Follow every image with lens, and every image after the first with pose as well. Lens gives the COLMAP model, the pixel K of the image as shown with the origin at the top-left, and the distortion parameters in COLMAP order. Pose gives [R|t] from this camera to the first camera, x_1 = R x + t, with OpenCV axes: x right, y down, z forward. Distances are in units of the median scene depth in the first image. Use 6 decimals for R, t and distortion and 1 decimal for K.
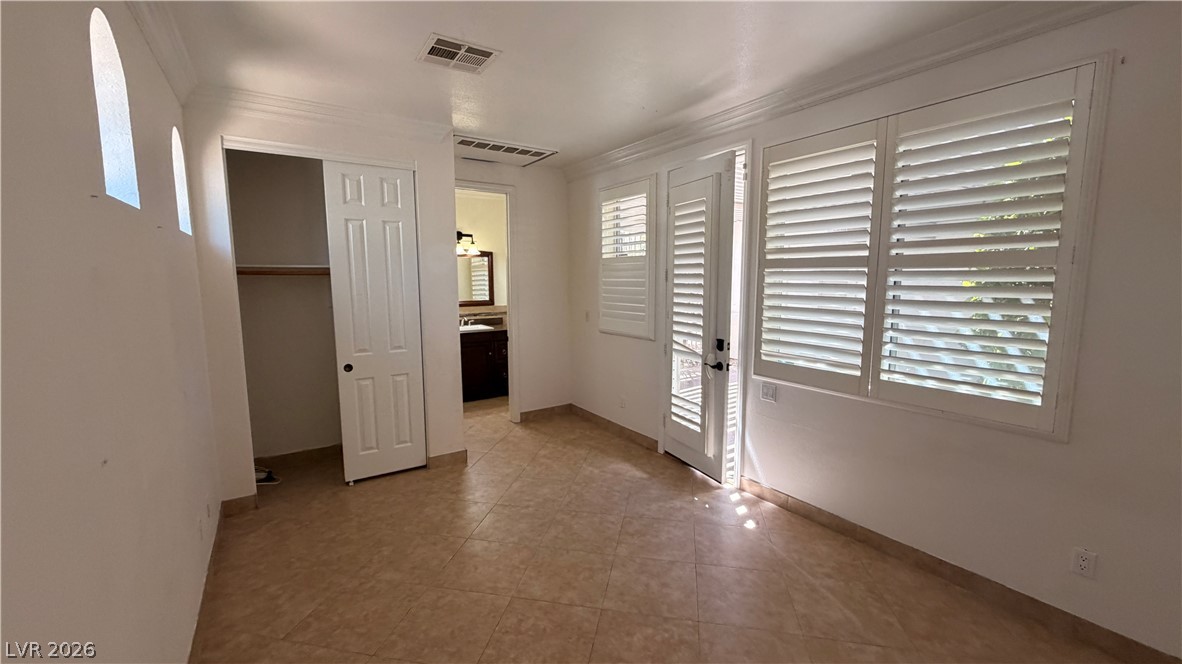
lens RADIAL K [[472.0, 0, 588.5], [0, 472.0, 332.8], [0, 0, 1]] dist [0.000197, 0.000443]
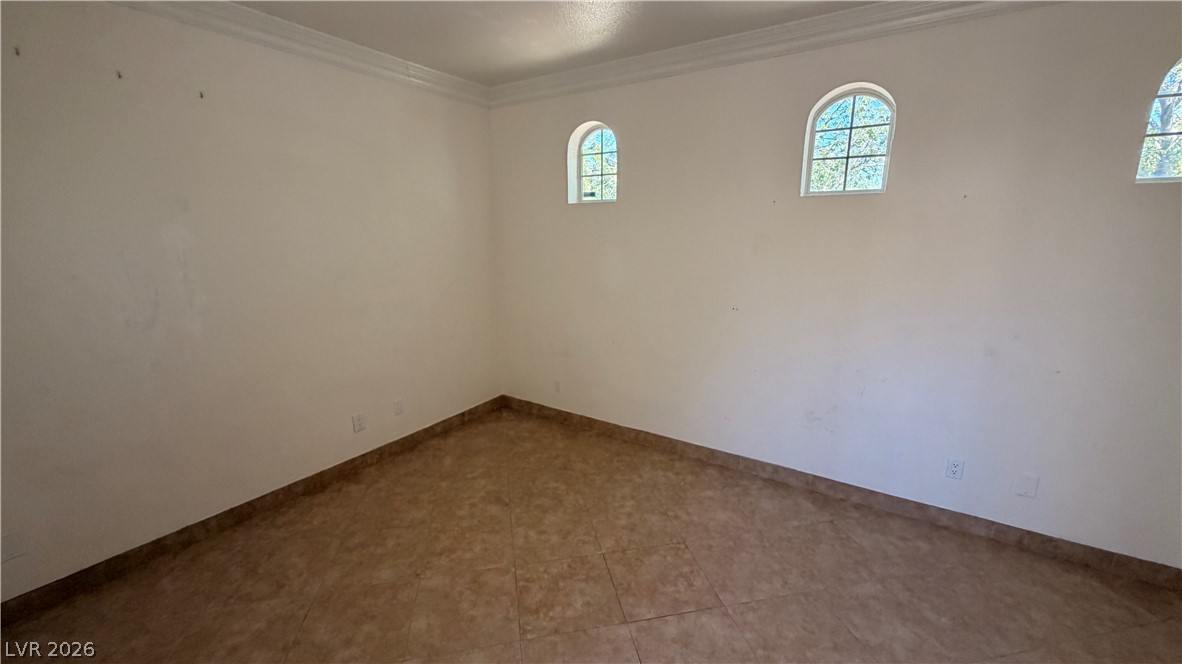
lens RADIAL K [[472.0, 0, 588.5], [0, 472.0, 332.8], [0, 0, 1]] dist [0.000197, 0.000443]
pose [[-0.919712, 0.089684, -0.382214, 0.379681], [-0.042566, 0.945040, 0.324171, -0.213287], [0.390280, 0.314413, -0.865347, 1.543378]]
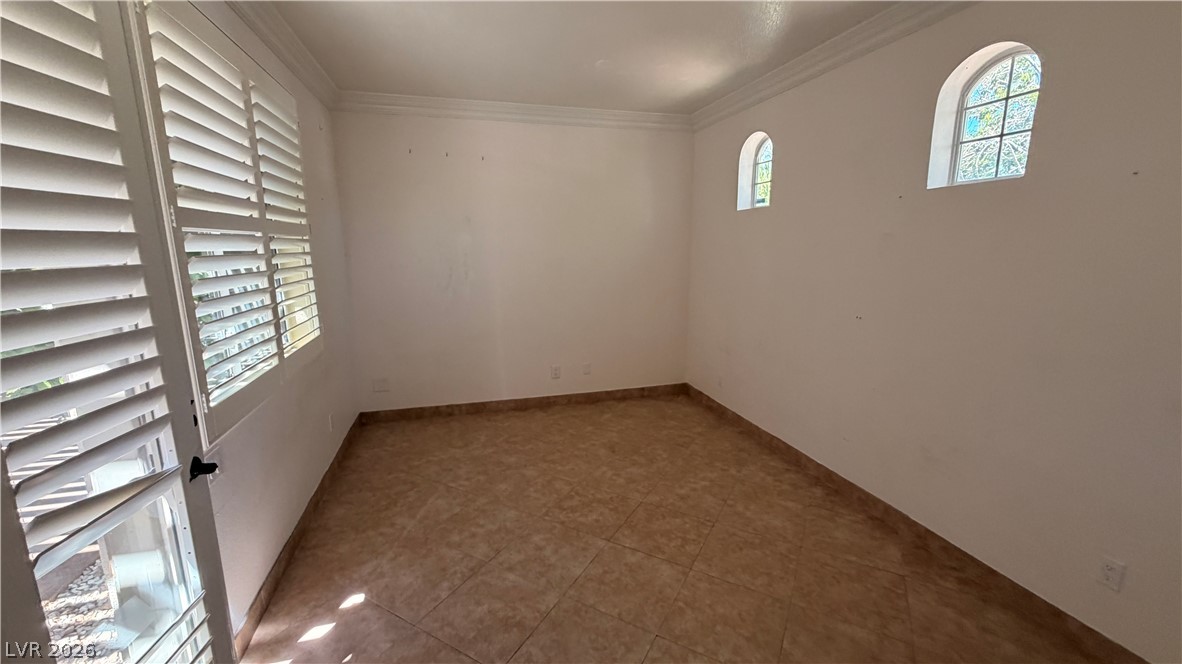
lens RADIAL K [[472.0, 0, 588.5], [0, 472.0, 332.8], [0, 0, 1]] dist [0.000197, 0.000443]
pose [[-0.950148, -0.049243, 0.307887, -0.242204], [0.046536, 0.953994, 0.296192, -0.215177], [-0.308308, 0.295754, -0.904144, 1.848044]]
